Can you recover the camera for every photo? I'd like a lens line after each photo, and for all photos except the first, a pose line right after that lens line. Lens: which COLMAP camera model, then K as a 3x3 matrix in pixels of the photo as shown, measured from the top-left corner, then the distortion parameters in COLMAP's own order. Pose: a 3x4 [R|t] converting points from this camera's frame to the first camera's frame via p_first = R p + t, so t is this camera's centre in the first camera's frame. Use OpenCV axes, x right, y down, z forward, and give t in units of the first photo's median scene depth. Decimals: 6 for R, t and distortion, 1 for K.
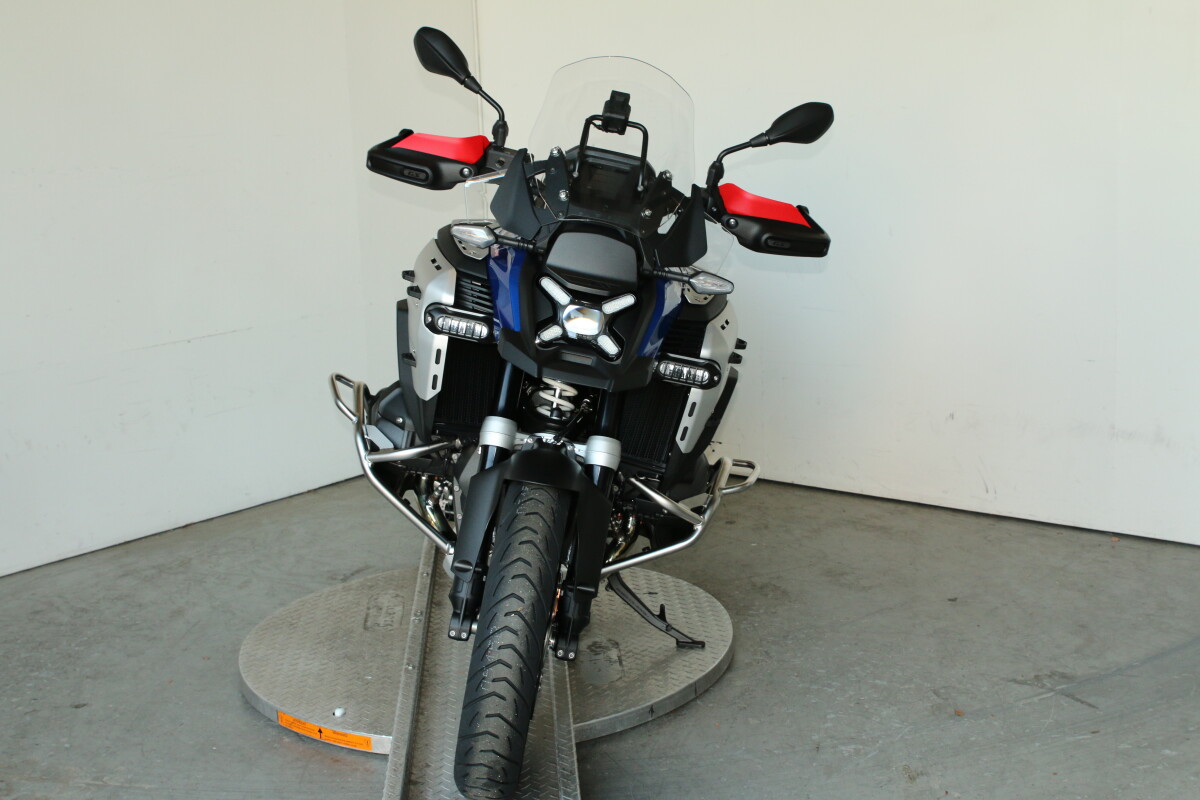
lens RADIAL K [[1634.5, 0, 600.0], [0, 1634.5, 400.0], [0, 0, 1]] dist [-0.094971, 0.170238]
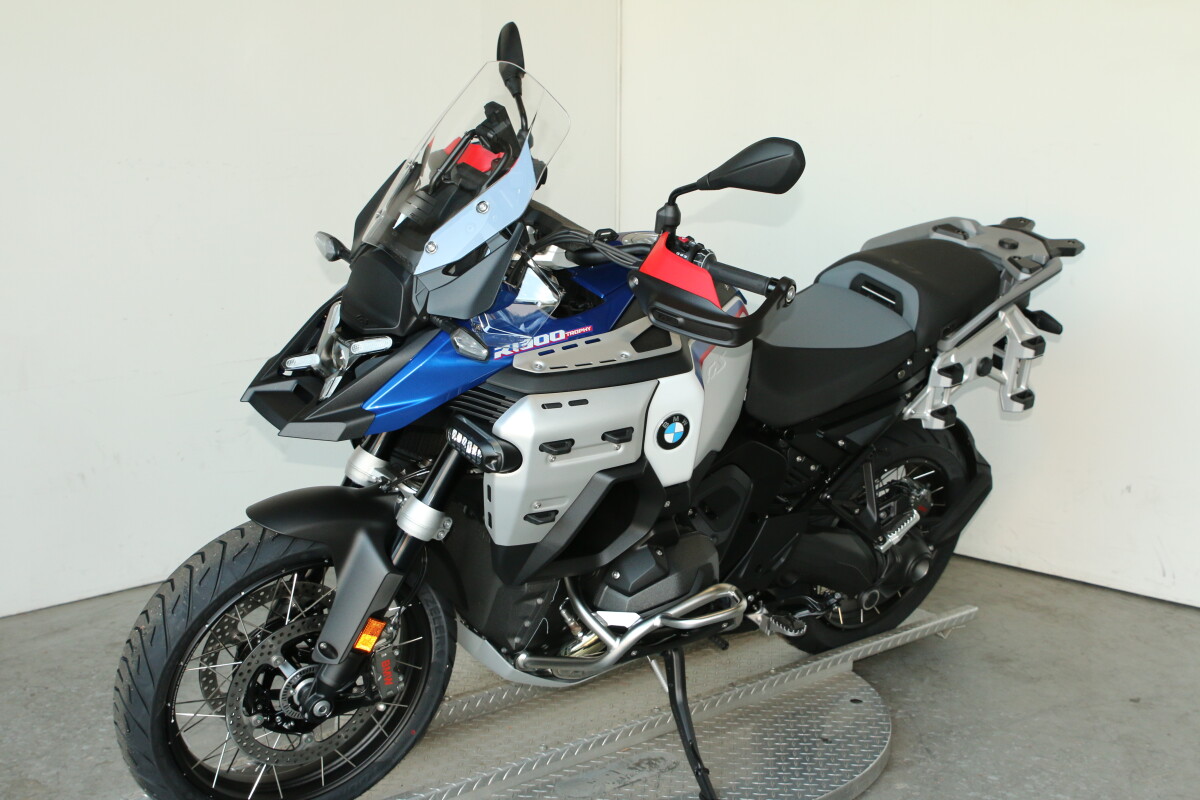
lens RADIAL K [[1634.5, 0, 600.0], [0, 1634.5, 400.0], [0, 0, 1]] dist [-0.094971, 0.170238]
pose [[0.997001, 0.059349, -0.049665, -0.040488], [-0.060059, 0.998111, -0.012912, -0.011829], [0.048805, 0.015856, 0.998682, 0.104600]]
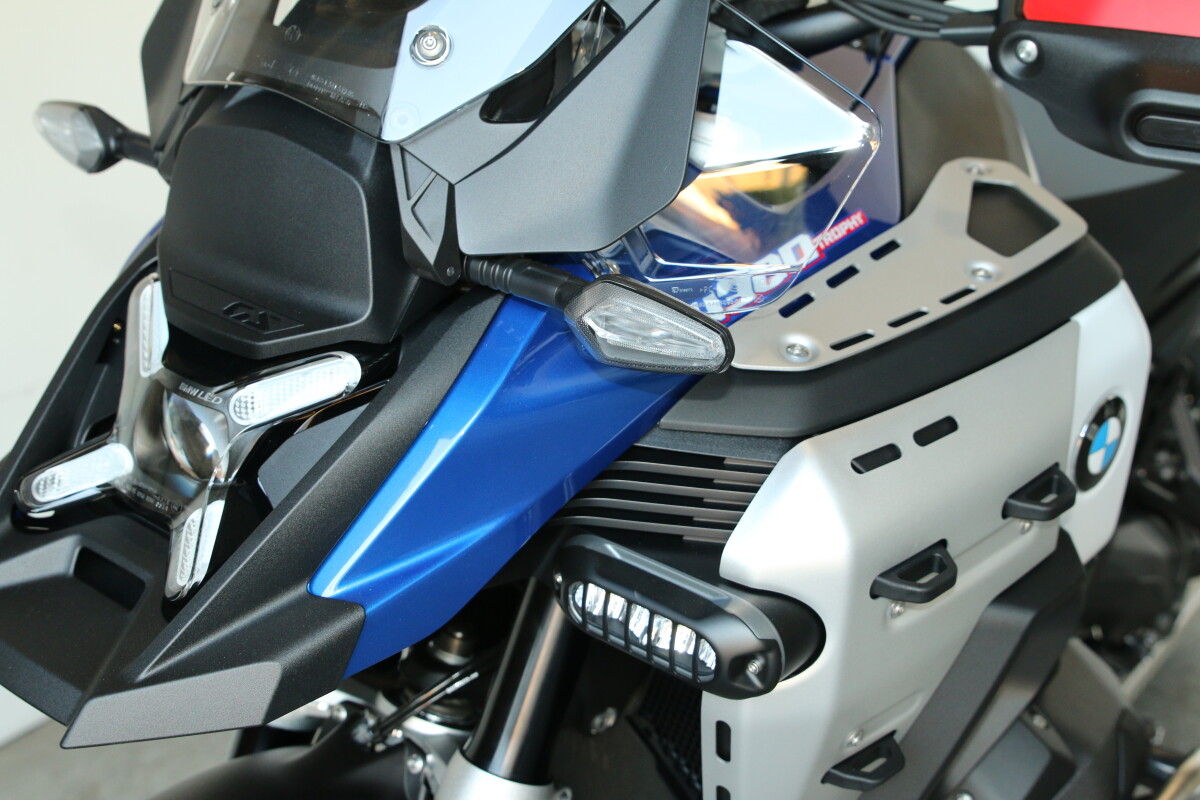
lens RADIAL K [[1634.5, 0, 600.0], [0, 1634.5, 400.0], [0, 0, 1]] dist [-0.094971, 0.170238]
pose [[0.984696, -0.142553, 0.100260, -0.225740], [0.138968, 0.989410, 0.041910, -0.057760], [-0.105173, -0.027336, 0.994078, 0.856950]]
